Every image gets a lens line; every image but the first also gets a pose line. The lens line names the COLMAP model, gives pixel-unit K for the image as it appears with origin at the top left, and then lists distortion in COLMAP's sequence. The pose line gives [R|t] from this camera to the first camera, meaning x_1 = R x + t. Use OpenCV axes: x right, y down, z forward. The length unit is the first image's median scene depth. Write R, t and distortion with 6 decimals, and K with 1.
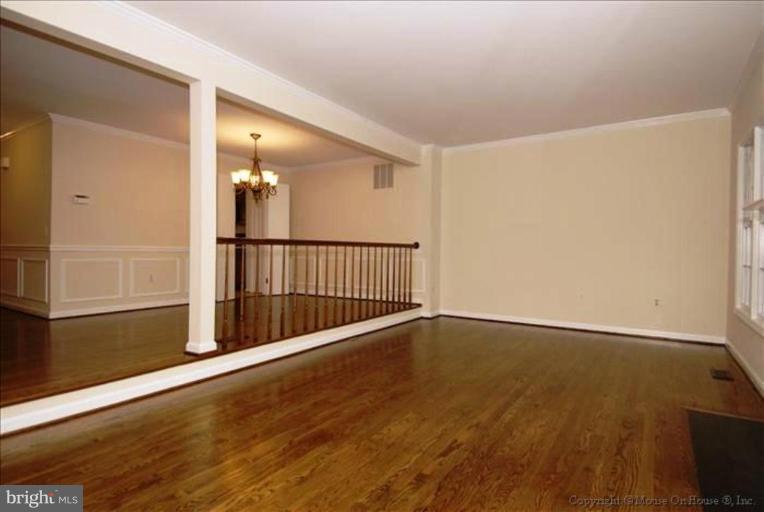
lens RADIAL K [[399.9, 0, 409.4], [0, 399.9, 251.0], [0, 0, 1]] dist [0.085948, -0.053676]
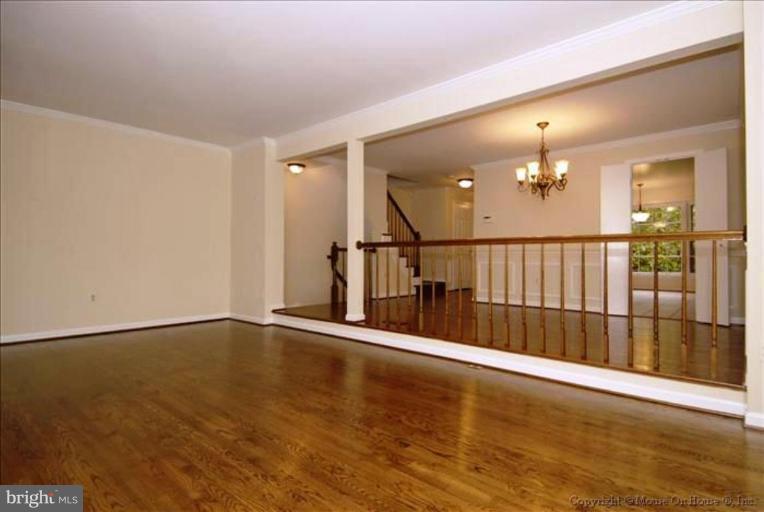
lens RADIAL K [[399.9, 0, 409.4], [0, 399.9, 251.0], [0, 0, 1]] dist [0.085948, -0.053676]
pose [[-0.169213, -0.027089, -0.985207, 0.634416], [0.005080, 0.999585, -0.028357, 0.021668], [0.985566, -0.009803, -0.169006, 0.982513]]
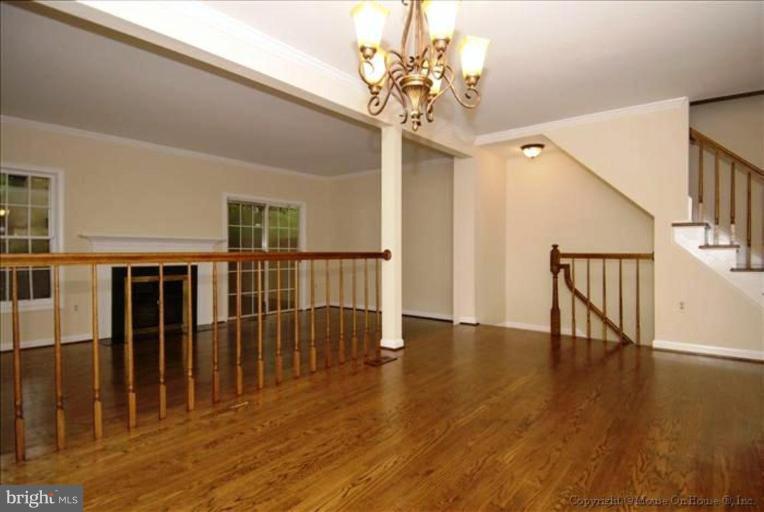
lens RADIAL K [[399.8, 0, 382.0], [0, 399.8, 256.0], [0, 0, 1]] dist [-0.003351, -0.000584]
pose [[-0.988315, -0.017059, 0.151469, -0.452497], [-0.016558, 0.999852, 0.004567, -0.020901], [-0.151524, 0.002006, -0.988451, 1.493109]]
